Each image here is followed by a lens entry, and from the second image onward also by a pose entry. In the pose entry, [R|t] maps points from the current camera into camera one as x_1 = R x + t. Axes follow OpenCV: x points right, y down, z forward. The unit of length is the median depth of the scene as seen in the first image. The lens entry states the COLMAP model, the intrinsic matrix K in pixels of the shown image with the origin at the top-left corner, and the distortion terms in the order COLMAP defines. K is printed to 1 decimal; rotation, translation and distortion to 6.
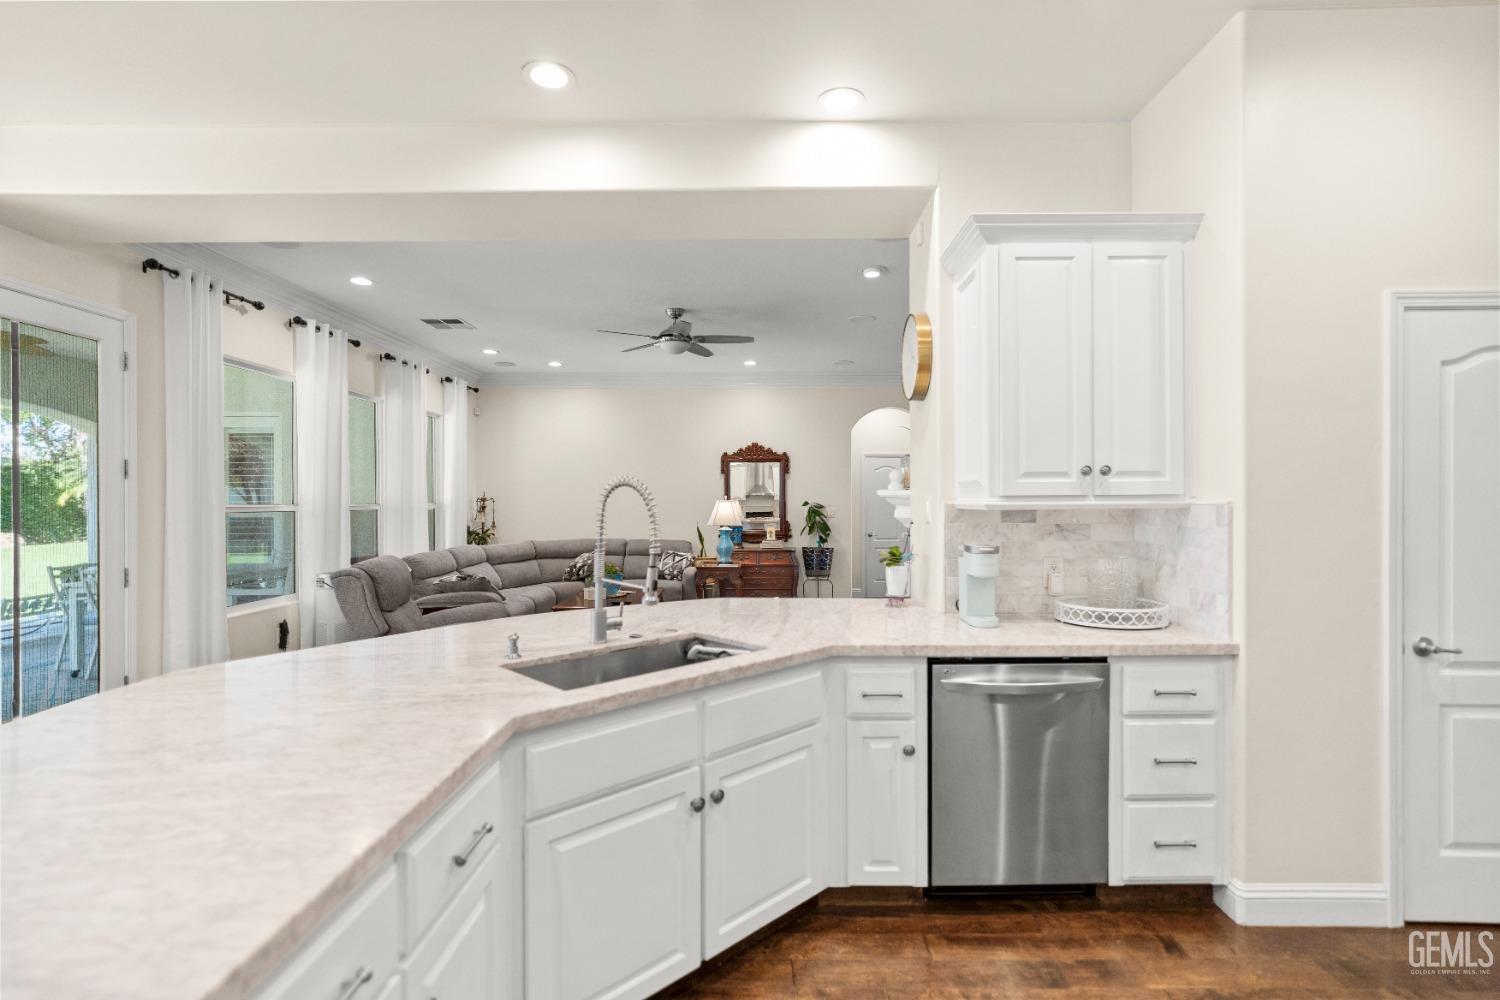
lens RADIAL K [[698.8, 0, 754.6], [0, 698.8, 499.0], [0, 0, 1]] dist [-0.012047, 0.000508]
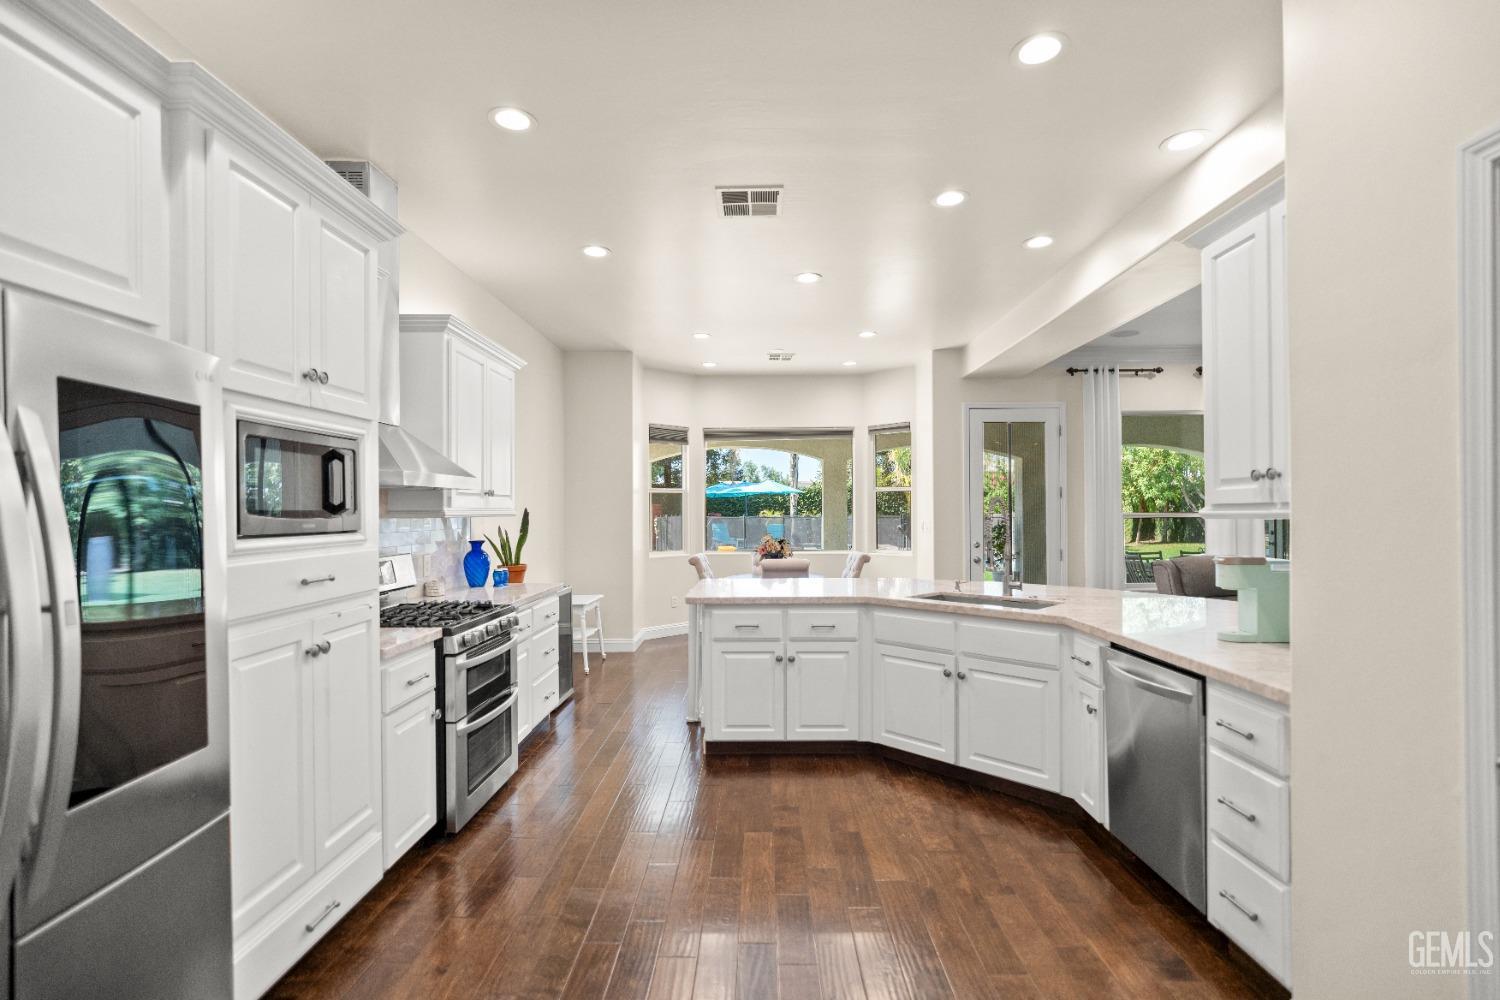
lens RADIAL K [[704.4, 0, 752.9], [0, 704.4, 507.9], [0, 0, 1]] dist [-0.004356, 0.000270]
pose [[-0.005614, -0.006217, -0.999965, 0.414454], [0.008636, 0.999943, -0.006265, 0.000124], [0.999947, -0.008671, -0.005560, 0.111691]]
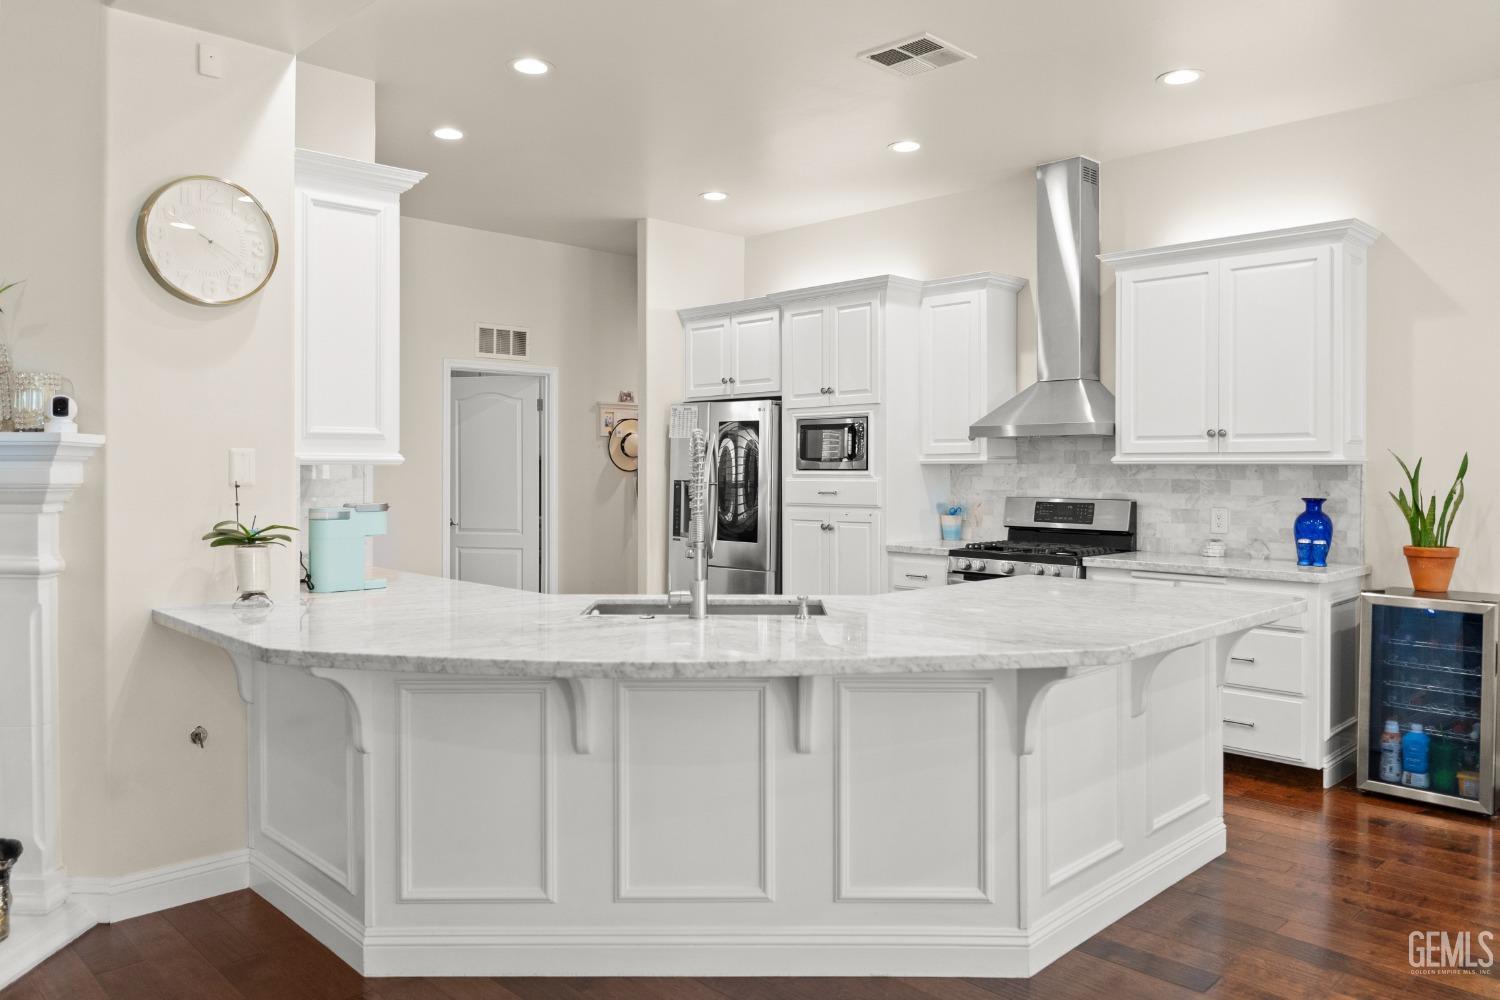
lens RADIAL K [[1062.0, 0, 753.3], [0, 1062.0, 472.6], [0, 0, 1]] dist [-0.003014, -0.005962]
pose [[-0.706096, -0.007635, 0.708075, -0.339553], [-0.004854, 0.999971, 0.005943, 0.004279], [-0.708100, 0.000759, -0.706112, 0.529403]]
